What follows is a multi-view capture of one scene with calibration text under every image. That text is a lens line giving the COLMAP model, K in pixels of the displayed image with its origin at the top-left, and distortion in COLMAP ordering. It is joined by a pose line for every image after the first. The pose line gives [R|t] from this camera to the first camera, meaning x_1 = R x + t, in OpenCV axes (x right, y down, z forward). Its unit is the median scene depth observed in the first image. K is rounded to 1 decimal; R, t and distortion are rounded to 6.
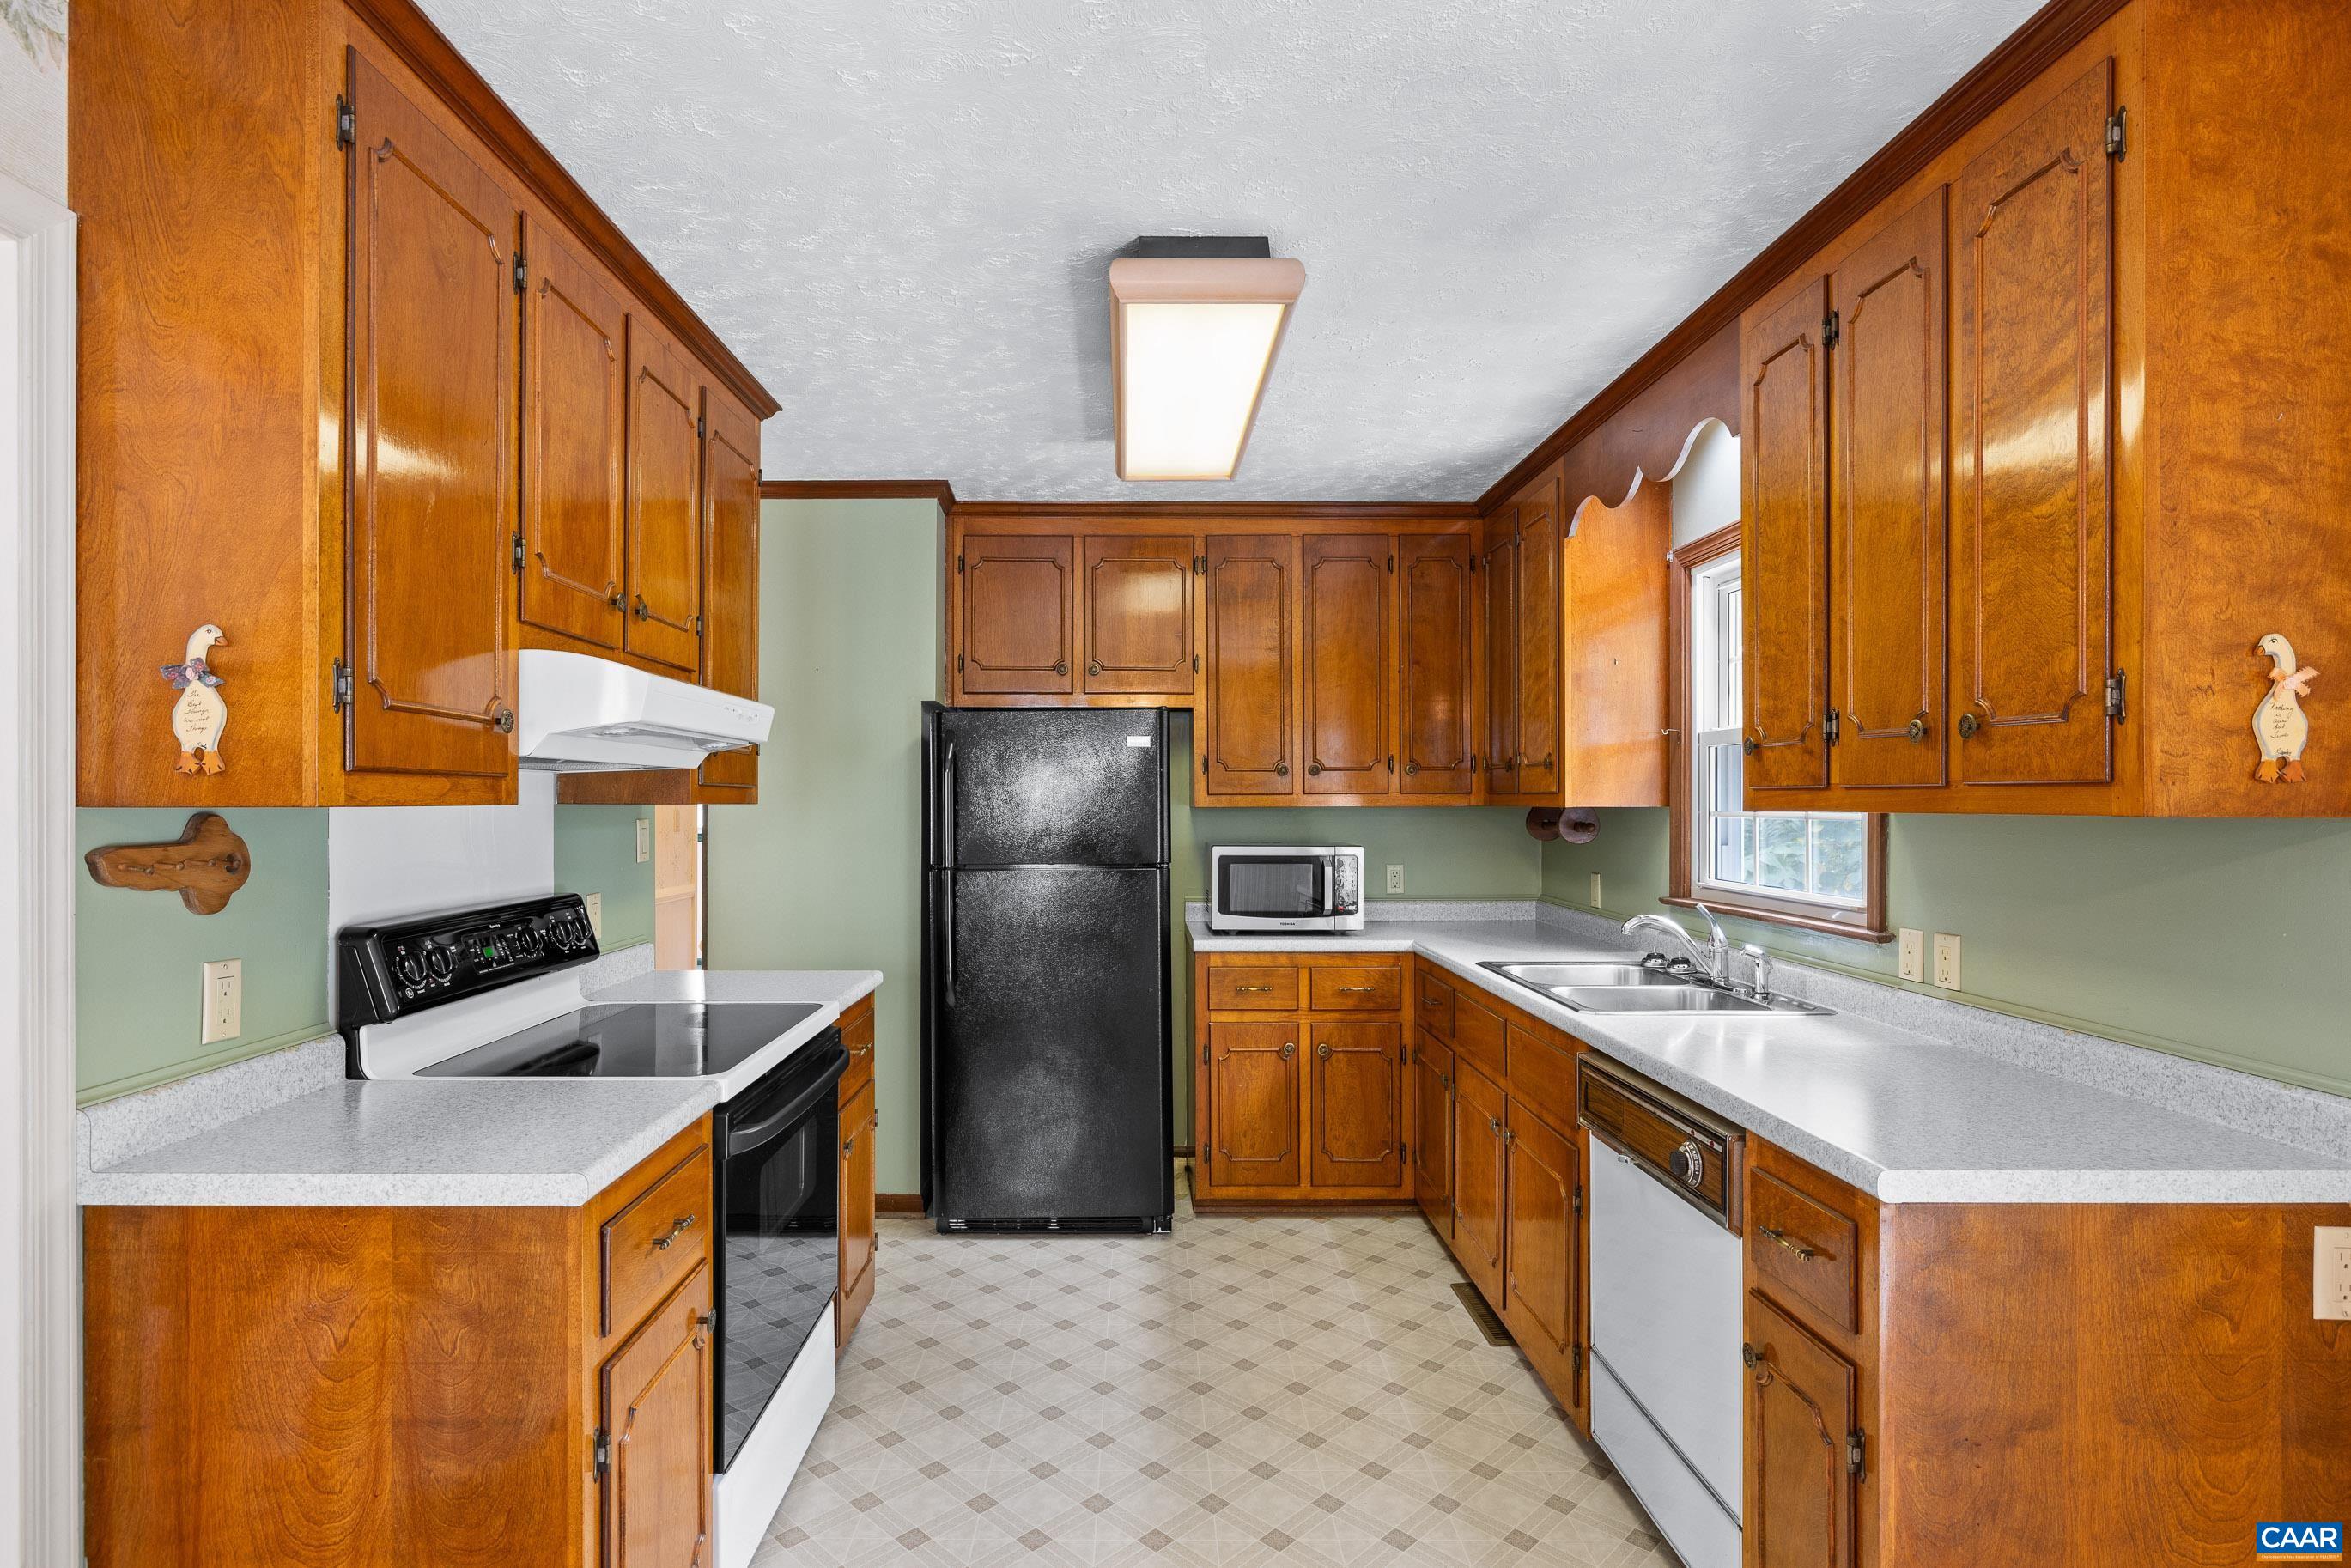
lens RADIAL K [[1256.8, 0, 1169.9], [0, 1256.8, 798.9], [0, 0, 1]] dist [0.001402, -0.002024]
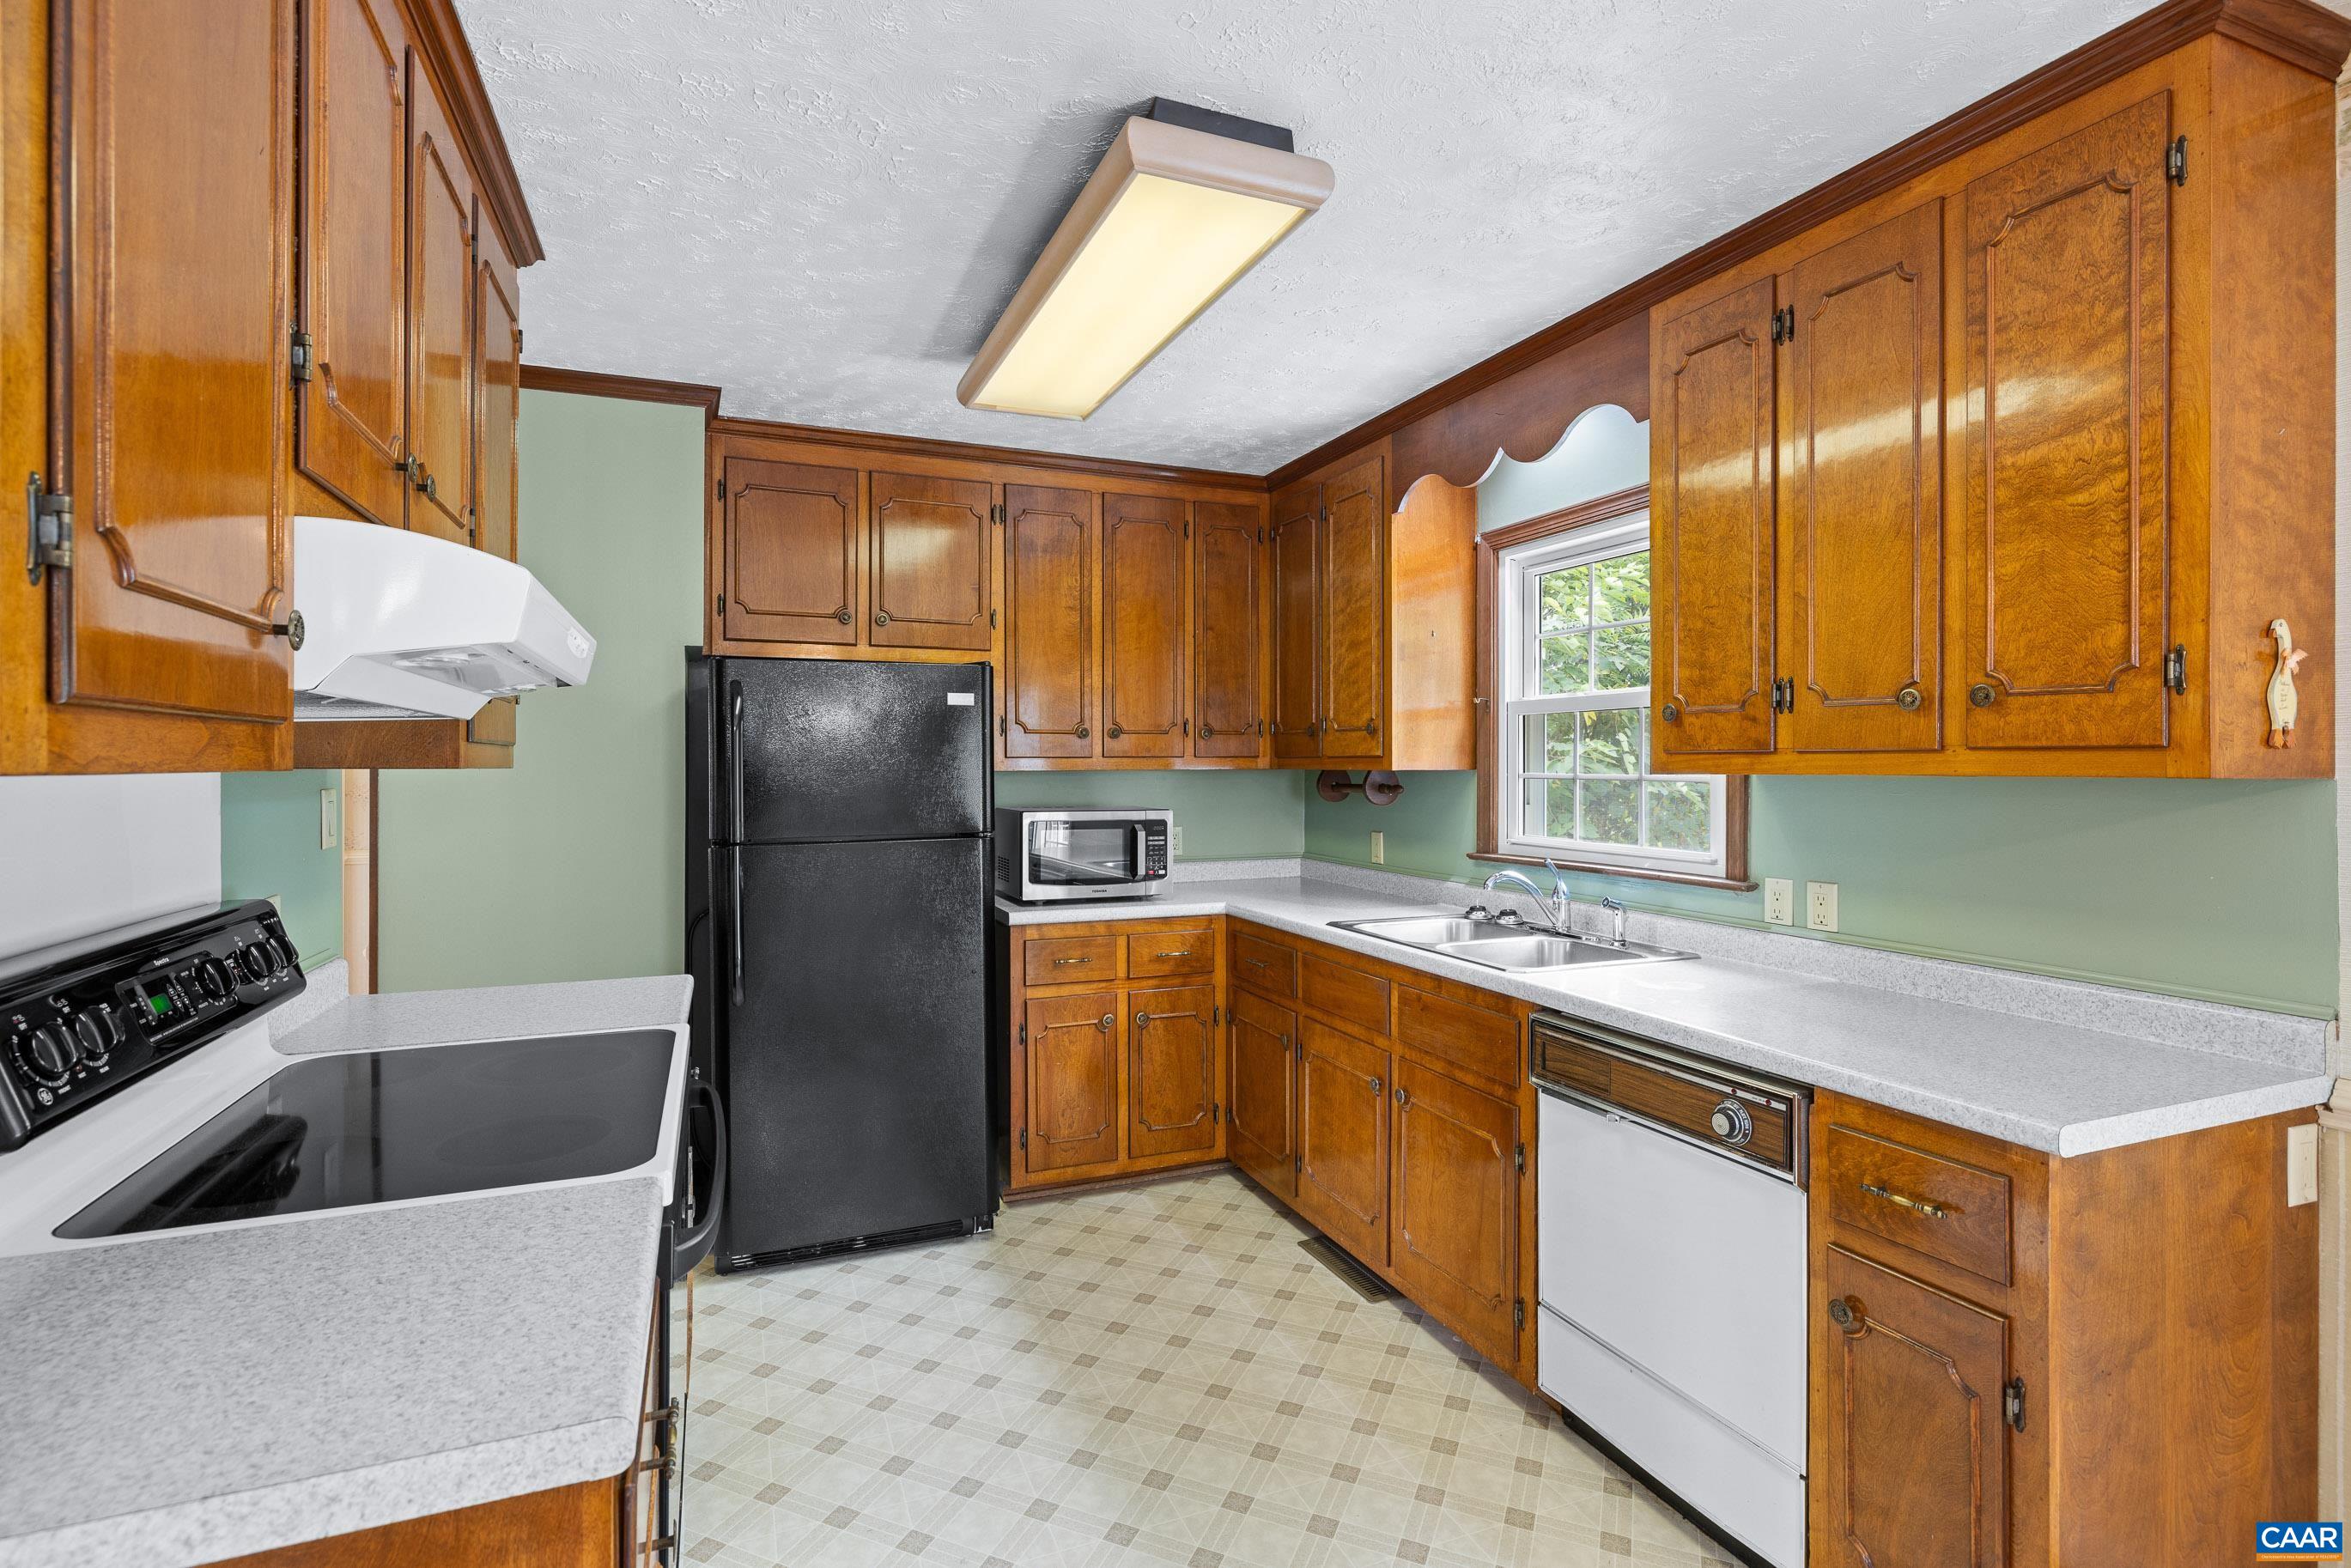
lens RADIAL K [[1110.4, 0, 1178.2], [0, 1110.4, 765.5], [0, 0, 1]] dist [-0.005181, 0.001155]
pose [[0.922126, -0.000302, 0.386890, -0.280730], [-0.000688, 0.999997, 0.002421, 0.000651], [-0.386890, -0.002498, 0.922122, 0.287867]]
